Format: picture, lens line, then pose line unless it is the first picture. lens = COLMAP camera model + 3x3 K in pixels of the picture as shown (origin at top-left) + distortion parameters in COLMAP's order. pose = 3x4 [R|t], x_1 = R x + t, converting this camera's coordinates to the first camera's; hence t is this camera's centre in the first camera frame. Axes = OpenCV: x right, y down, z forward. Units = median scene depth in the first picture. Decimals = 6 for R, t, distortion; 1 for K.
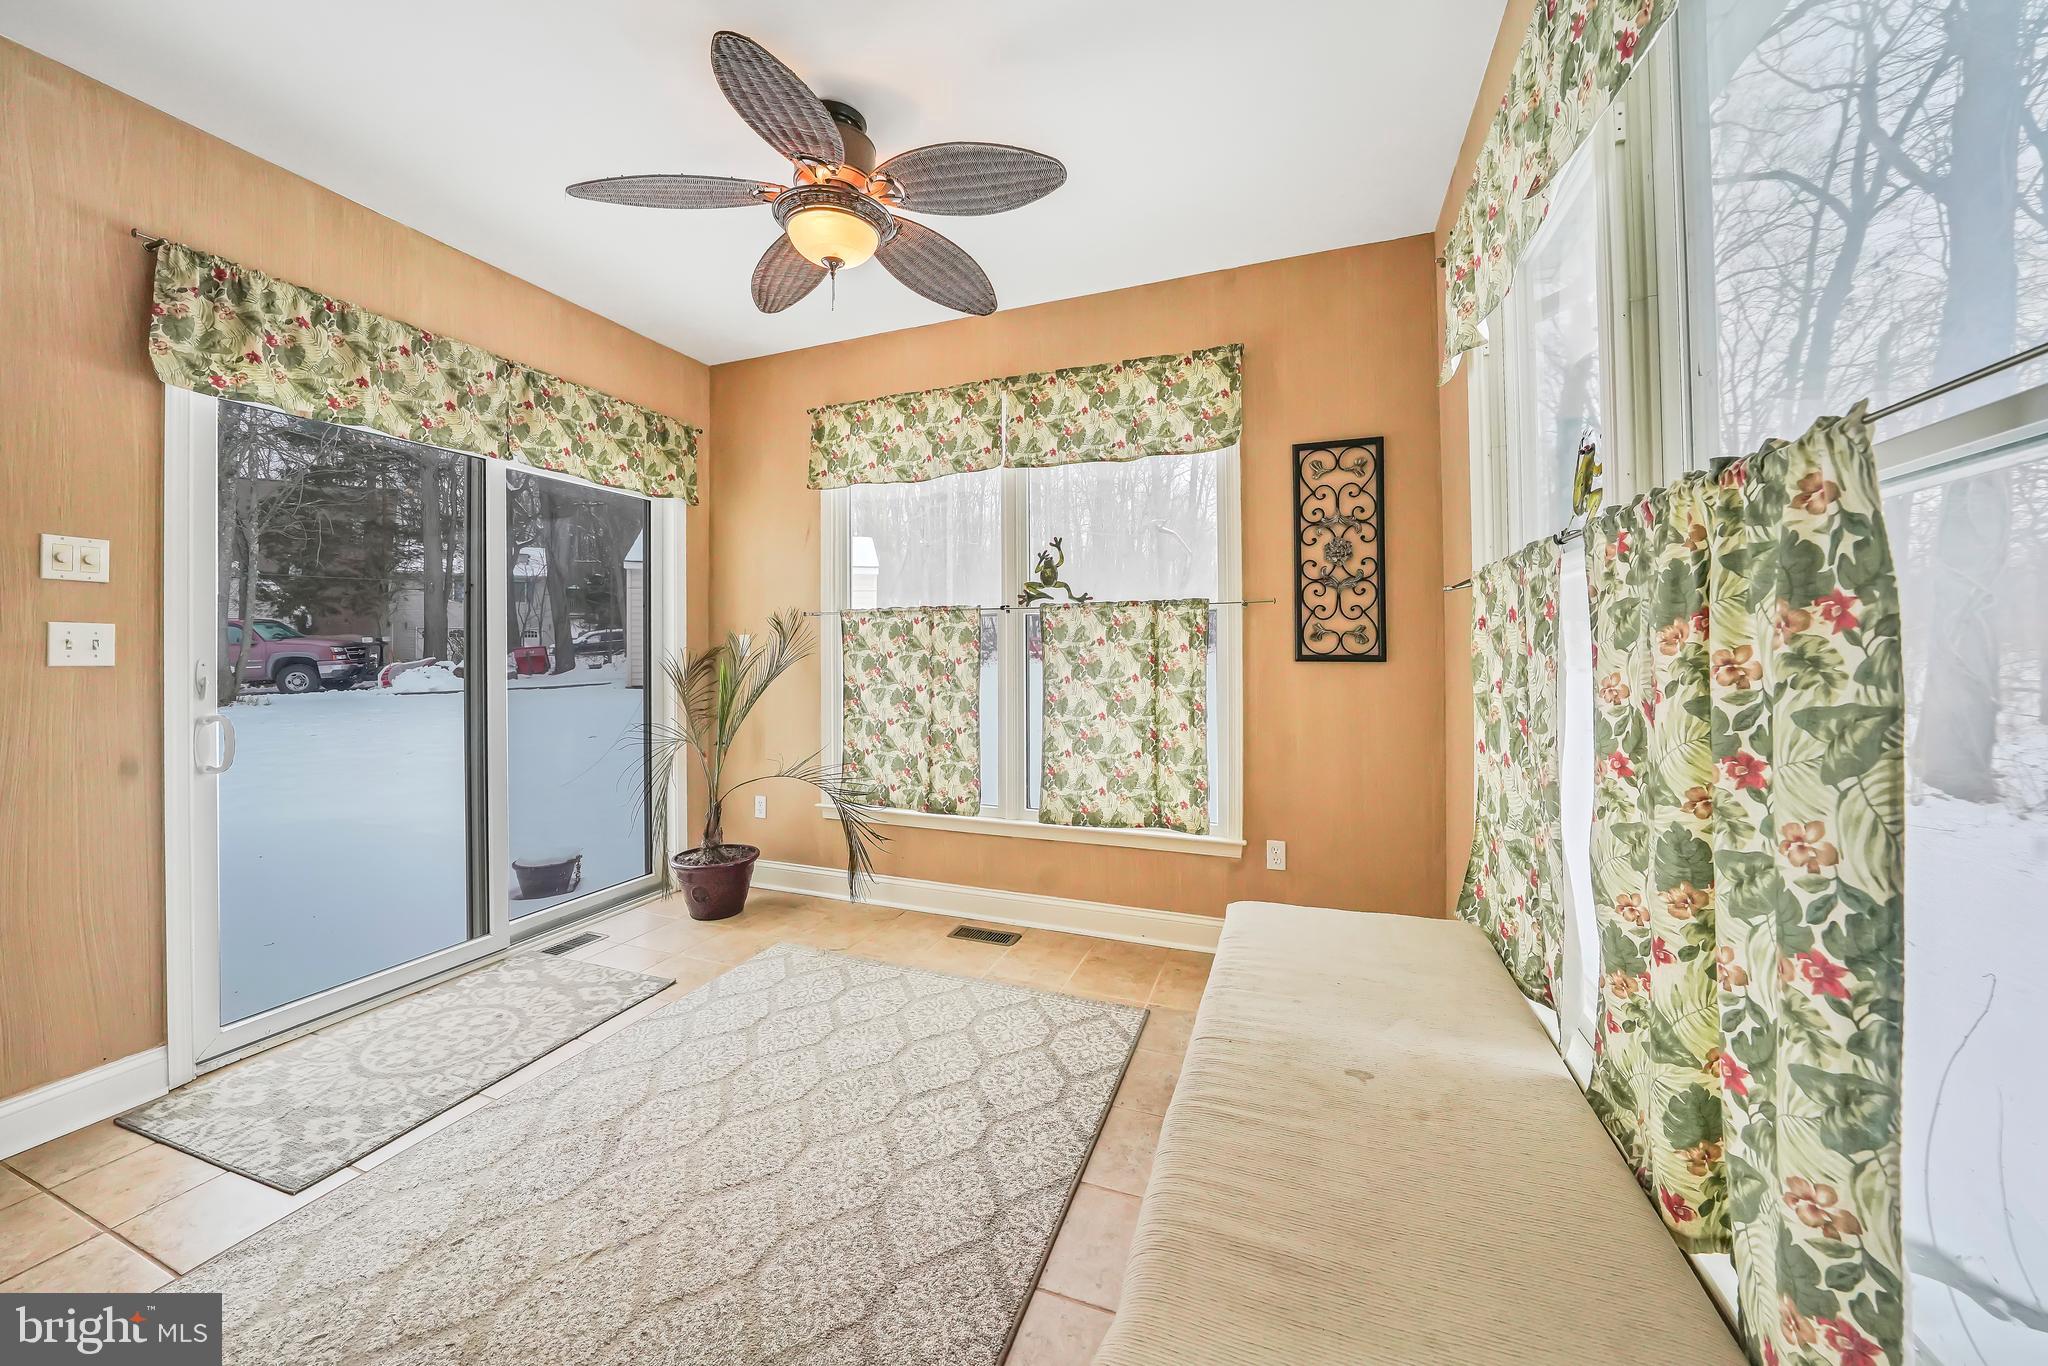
lens RADIAL K [[730.9, 0, 1023.8], [0, 730.9, 644.0], [0, 0, 1]] dist [-0.021180, 0.003452]
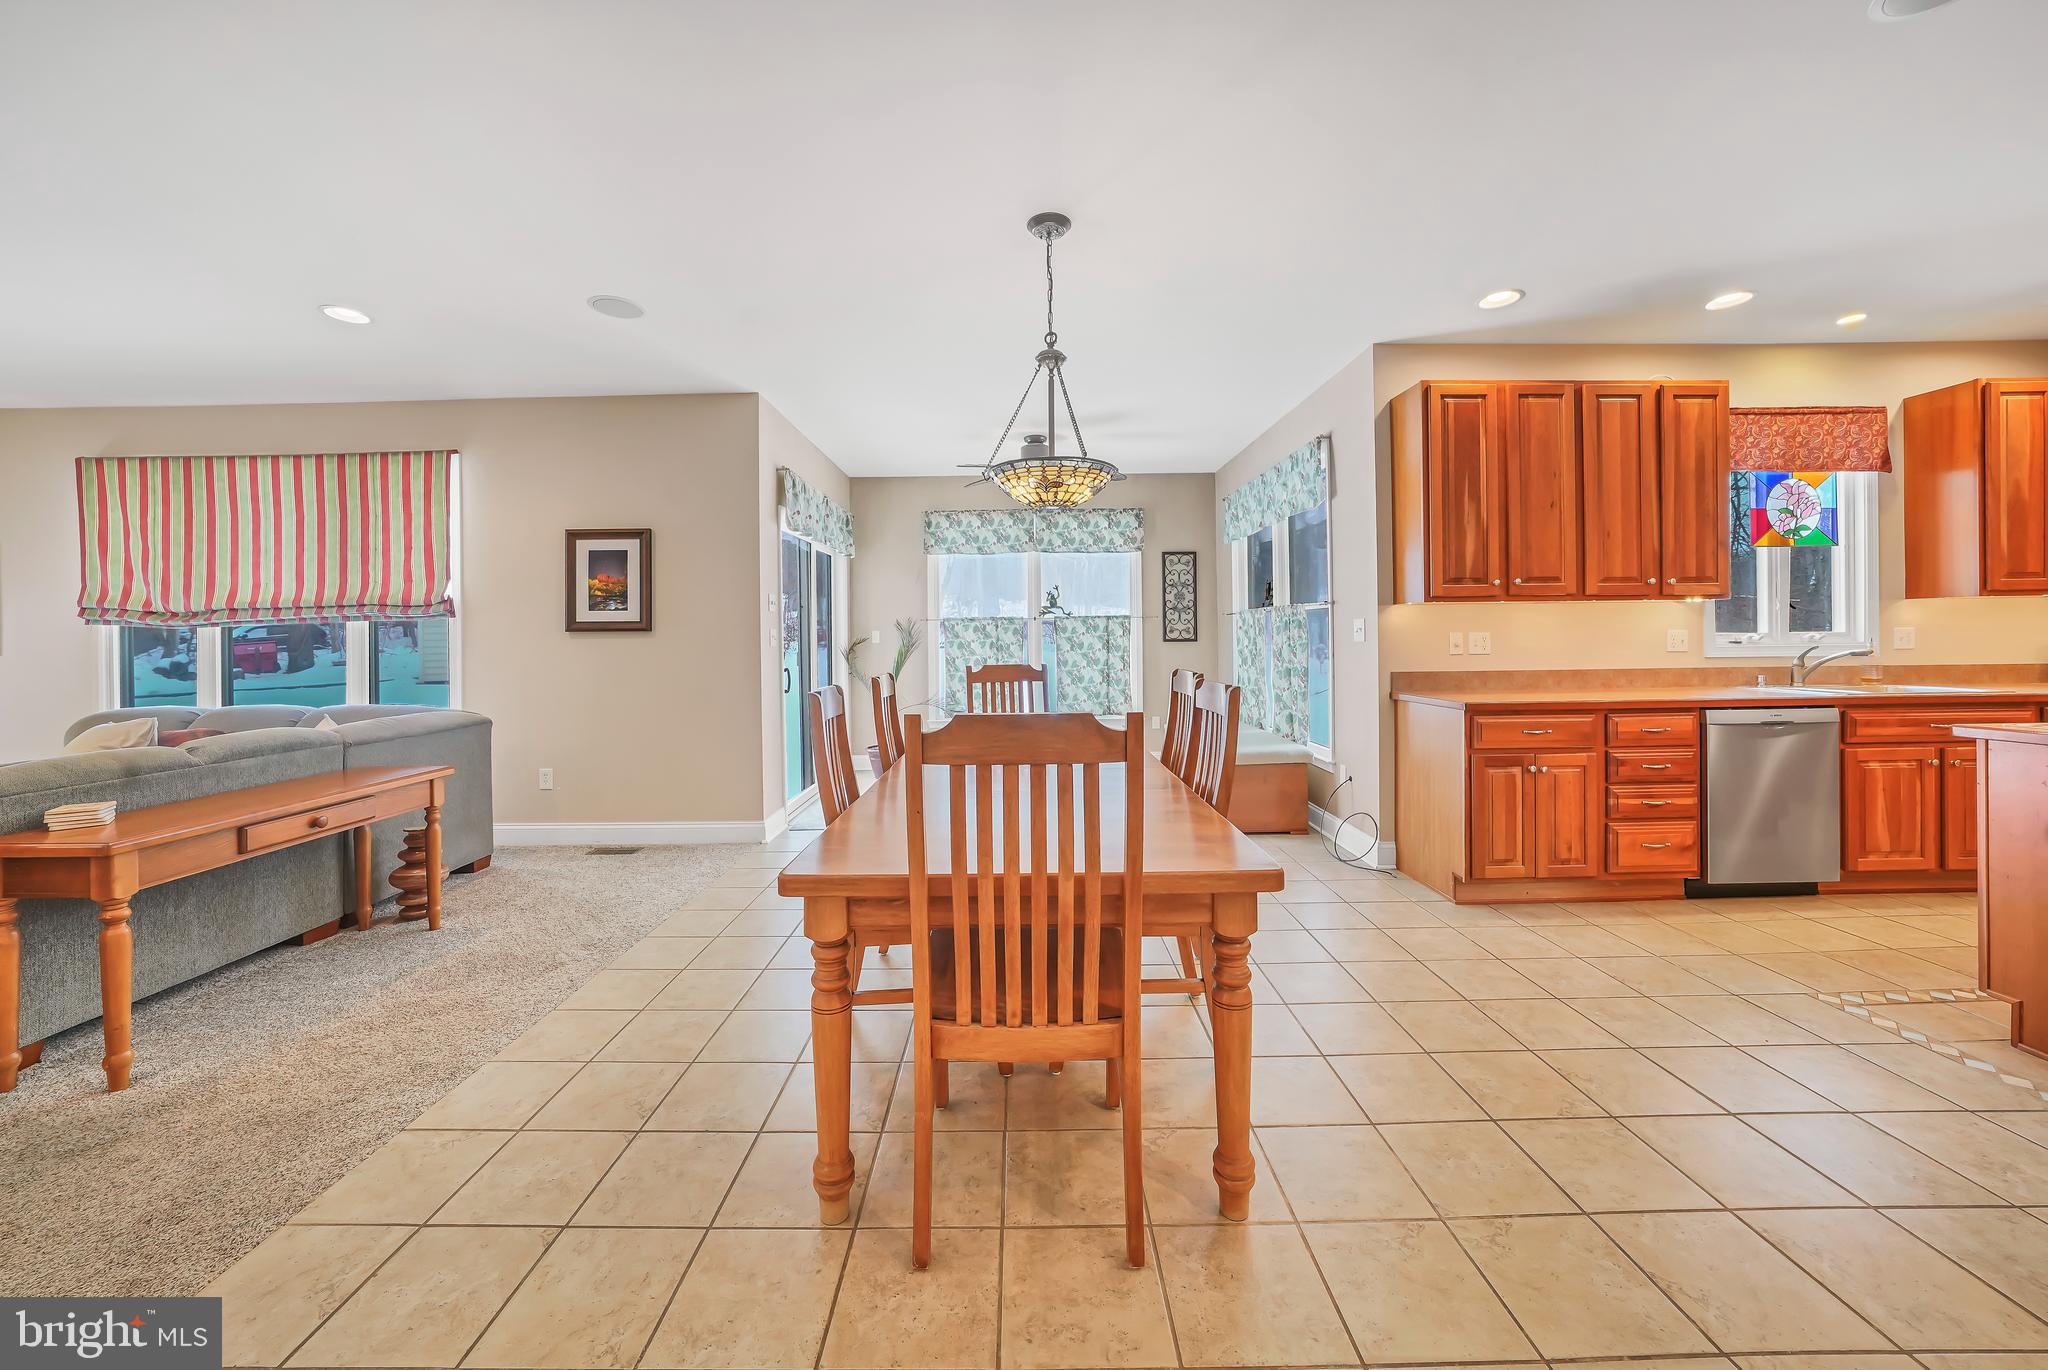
lens RADIAL K [[730.9, 0, 1023.0], [0, 730.9, 645.9], [0, 0, 1]] dist [-0.021180, 0.003452]
pose [[0.931352, -0.009846, 0.363988, -0.890704], [0.005074, 0.999888, 0.014063, 0.001089], [-0.364086, -0.011250, 0.931298, -1.026763]]
